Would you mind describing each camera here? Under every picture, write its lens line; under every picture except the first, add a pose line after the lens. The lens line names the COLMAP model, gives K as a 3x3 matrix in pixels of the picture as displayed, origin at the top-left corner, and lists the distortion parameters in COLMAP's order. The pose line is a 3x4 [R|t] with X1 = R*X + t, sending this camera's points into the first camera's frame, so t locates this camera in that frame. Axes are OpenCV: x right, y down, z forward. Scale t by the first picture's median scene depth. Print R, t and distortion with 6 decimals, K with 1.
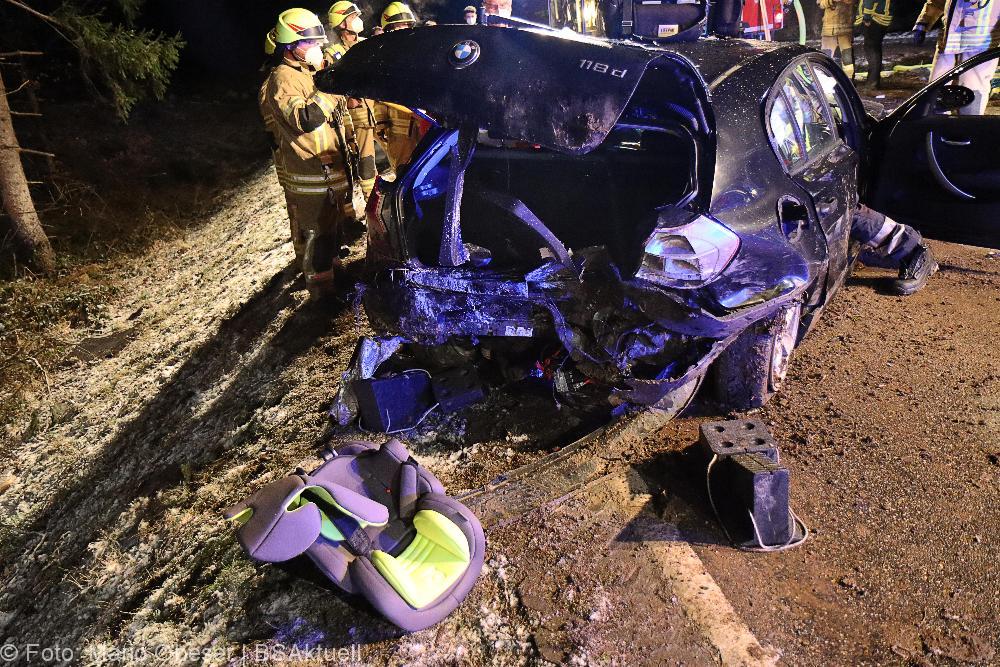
lens RADIAL K [[783.6, 0, 500.0], [0, 783.6, 333.5], [0, 0, 1]] dist [-0.001637, 0.002401]
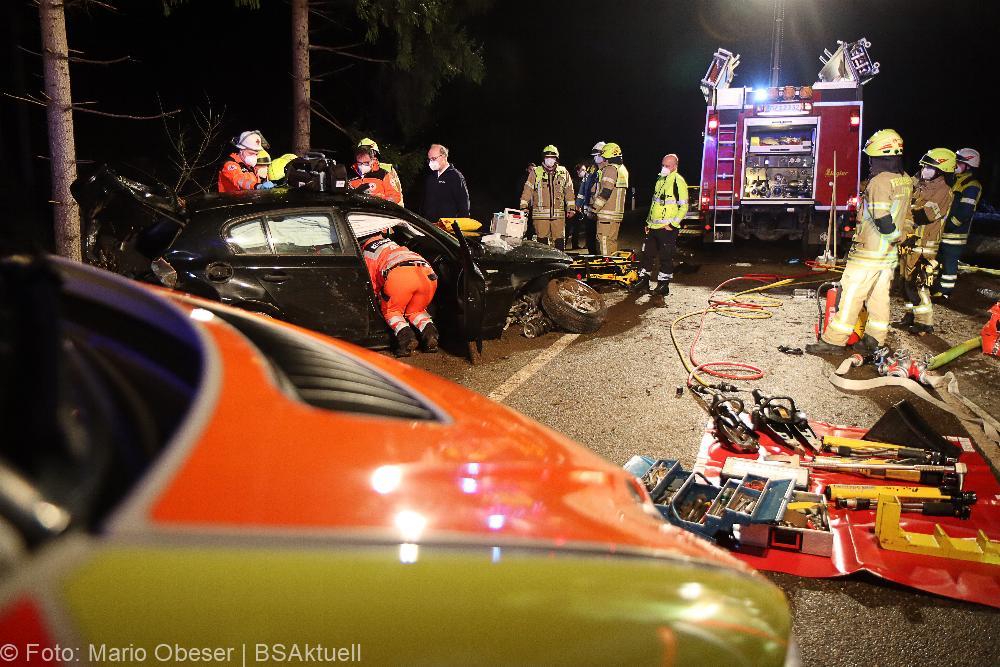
lens RADIAL K [[783.6, 0, 500.0], [0, 783.6, 333.5], [0, 0, 1]] dist [-0.001637, 0.002401]
pose [[0.855183, 0.226510, -0.466214, 1.846461], [-0.290352, 0.954438, -0.068883, -0.056326], [0.429370, 0.194274, 0.881986, -0.470946]]
